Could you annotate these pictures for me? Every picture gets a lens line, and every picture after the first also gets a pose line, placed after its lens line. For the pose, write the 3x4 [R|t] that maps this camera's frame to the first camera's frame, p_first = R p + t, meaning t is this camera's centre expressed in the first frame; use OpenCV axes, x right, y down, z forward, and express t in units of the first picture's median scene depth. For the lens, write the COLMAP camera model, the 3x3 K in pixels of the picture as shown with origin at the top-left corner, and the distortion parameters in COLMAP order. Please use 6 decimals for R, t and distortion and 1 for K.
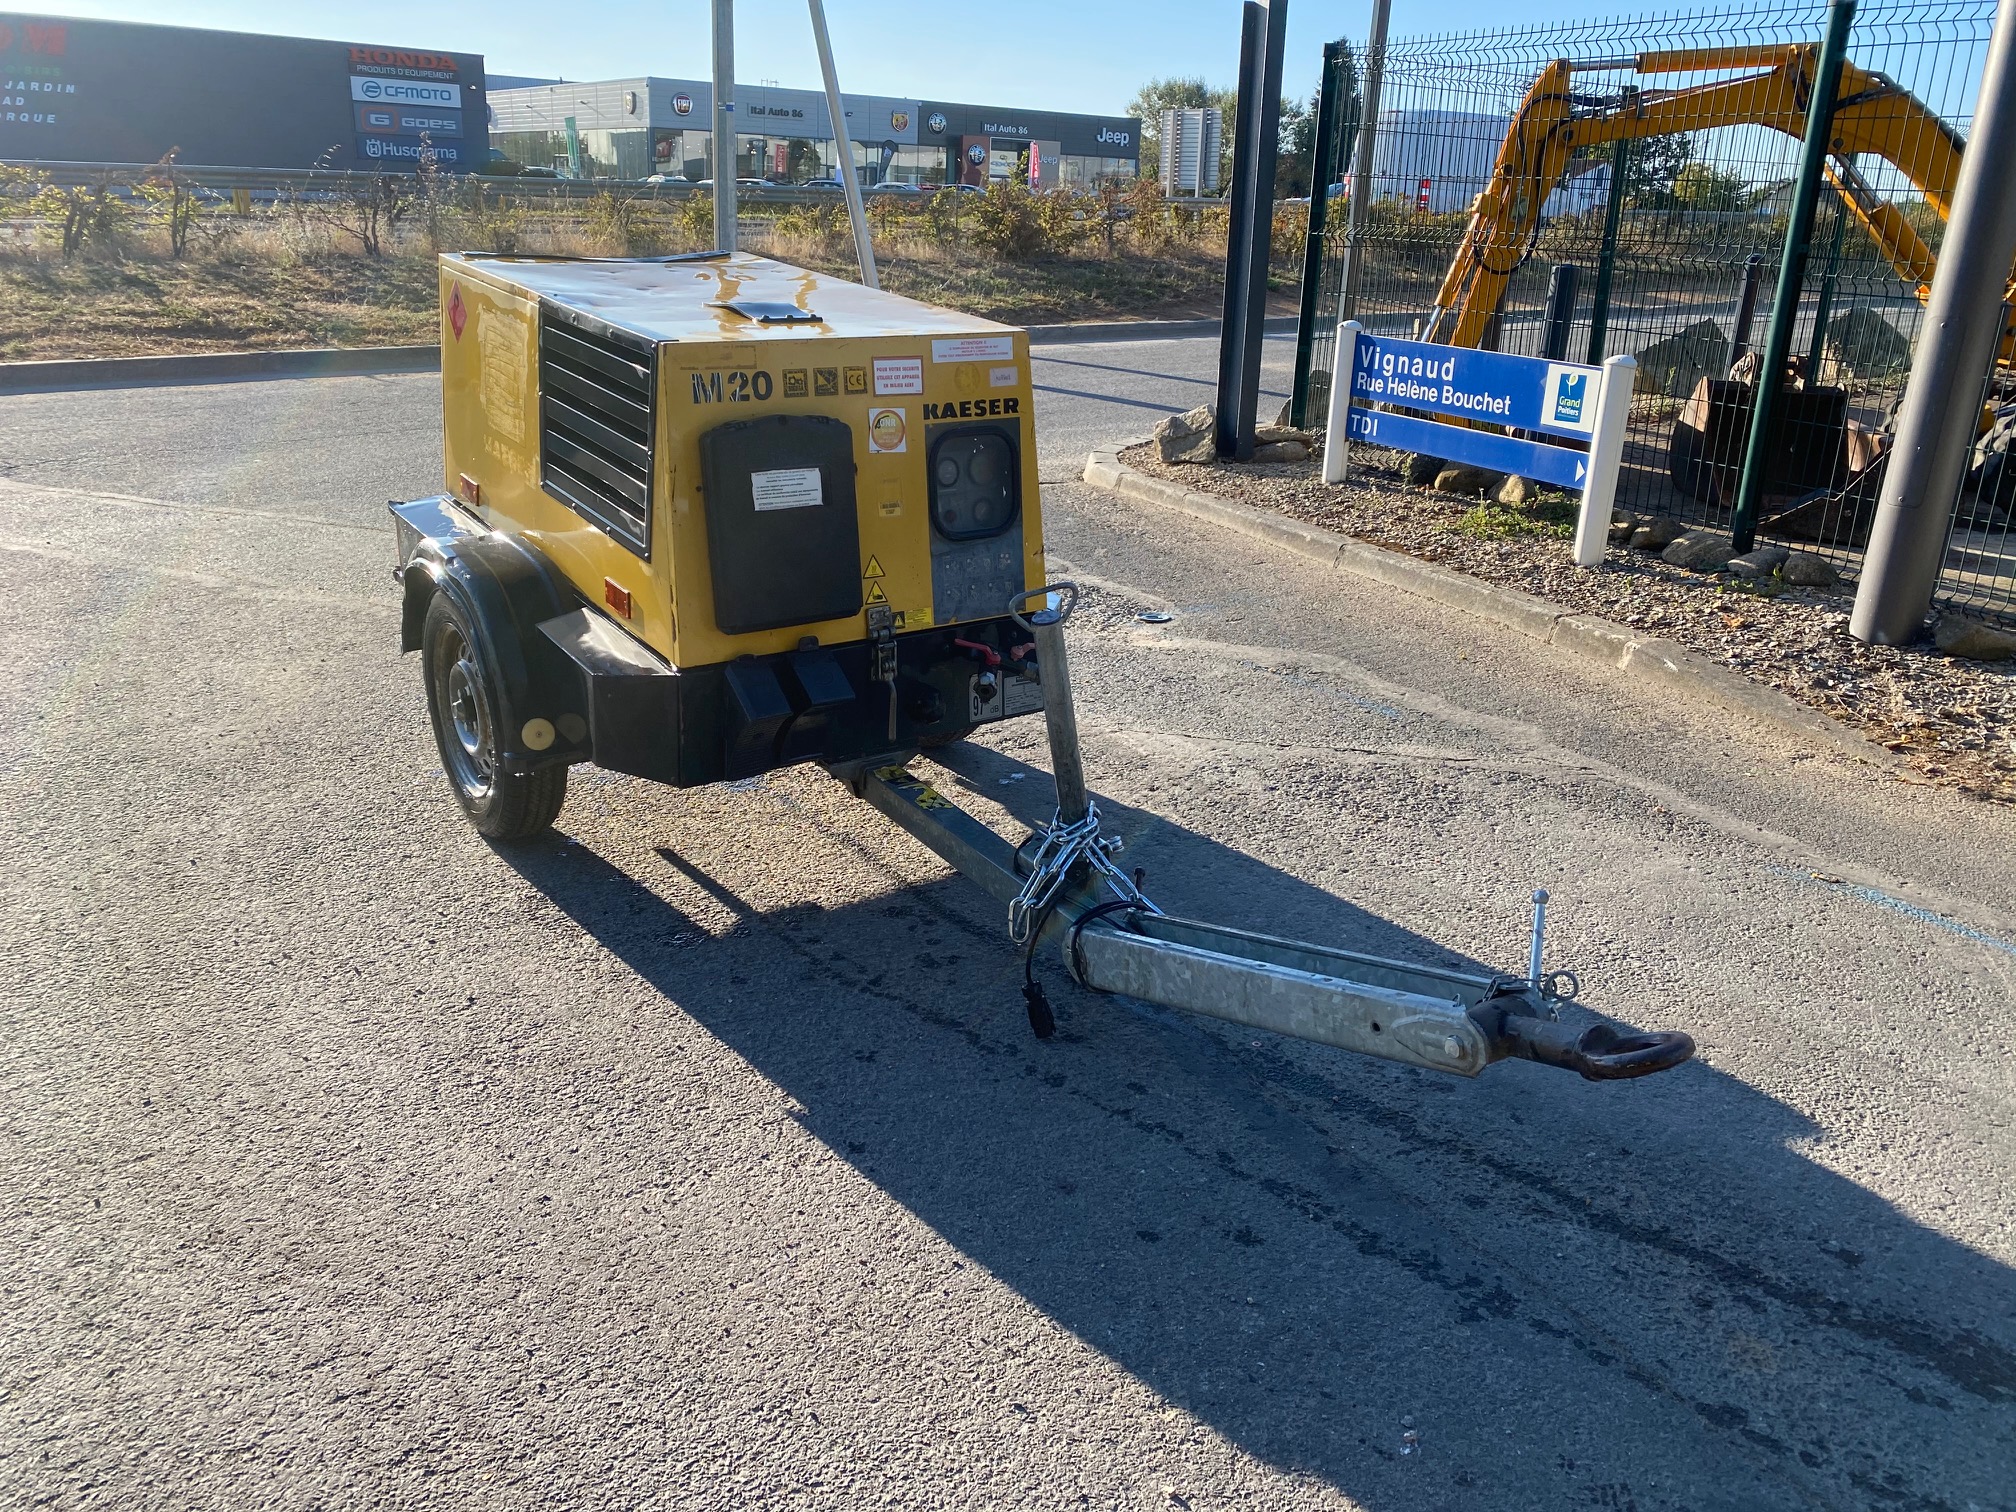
lens RADIAL K [[1532.2, 0, 1007.8], [0, 1532.2, 755.7], [0, 0, 1]] dist [0.024693, -0.016550]
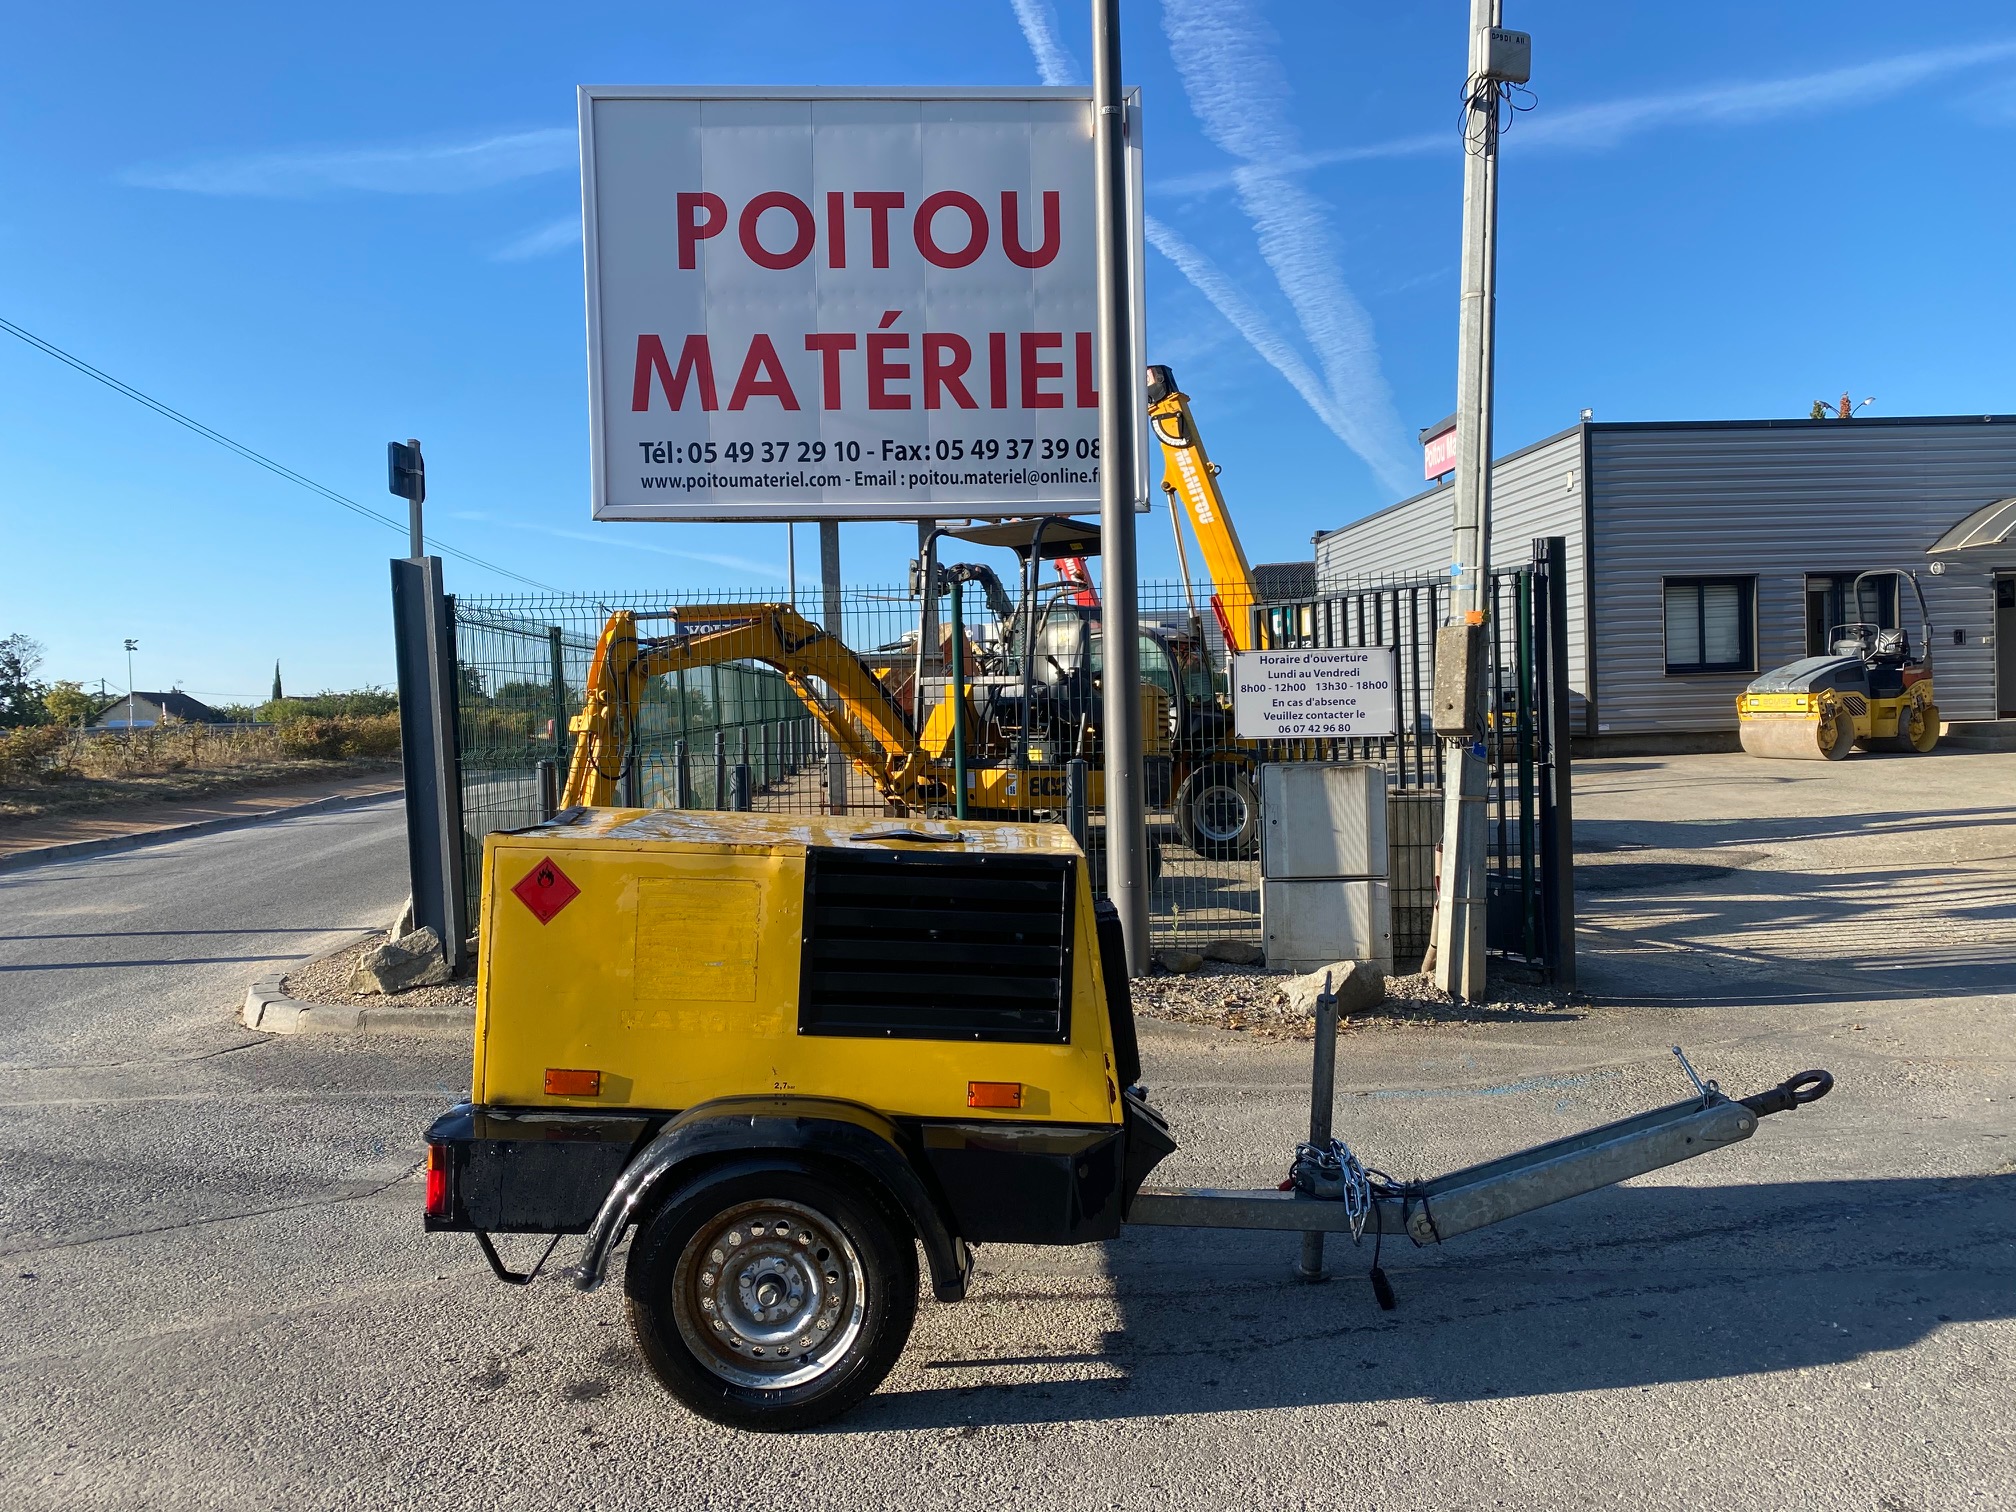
lens RADIAL K [[1532.2, 0, 1028.6], [0, 1532.2, 746.8], [0, 0, 1]] dist [0.024693, -0.016550]
pose [[0.546113, -0.067445, 0.834992, -1.124833], [0.325441, 0.935544, -0.137282, -0.176690], [-0.771912, 0.346712, 0.532862, 0.314131]]
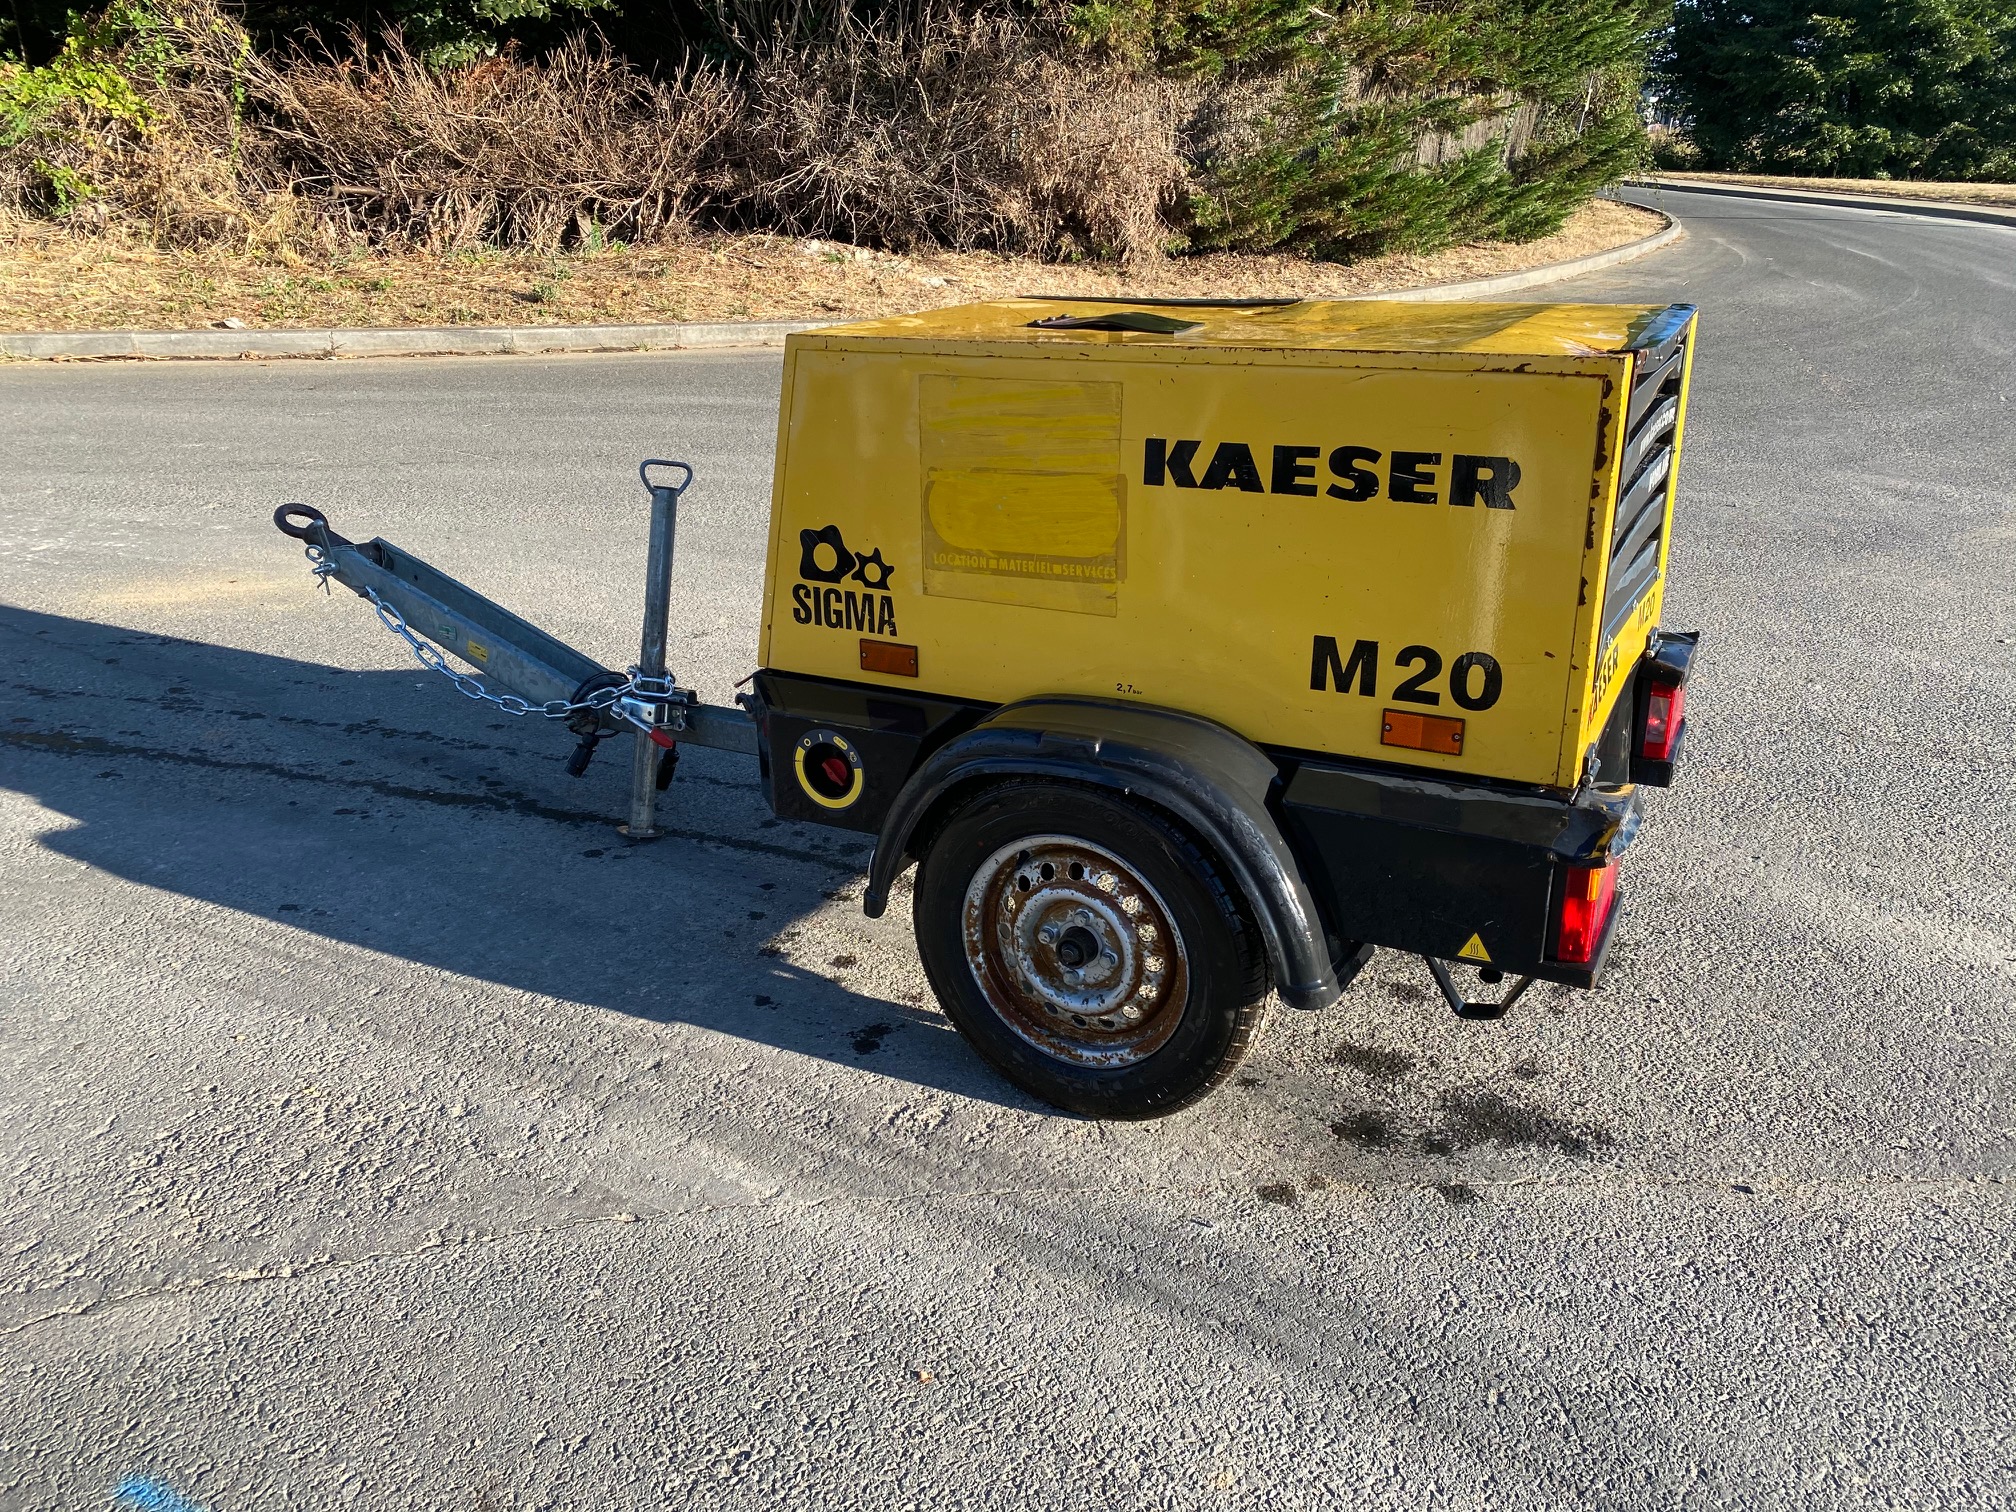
lens RADIAL K [[1532.2, 0, 1003.3], [0, 1532.2, 754.8], [0, 0, 1]] dist [0.024693, -0.016550]
pose [[-0.894526, 0.119389, -0.430778, 0.292365], [-0.204098, 0.748285, 0.631201, -0.663699], [0.397703, 0.652546, -0.644993, 1.760896]]
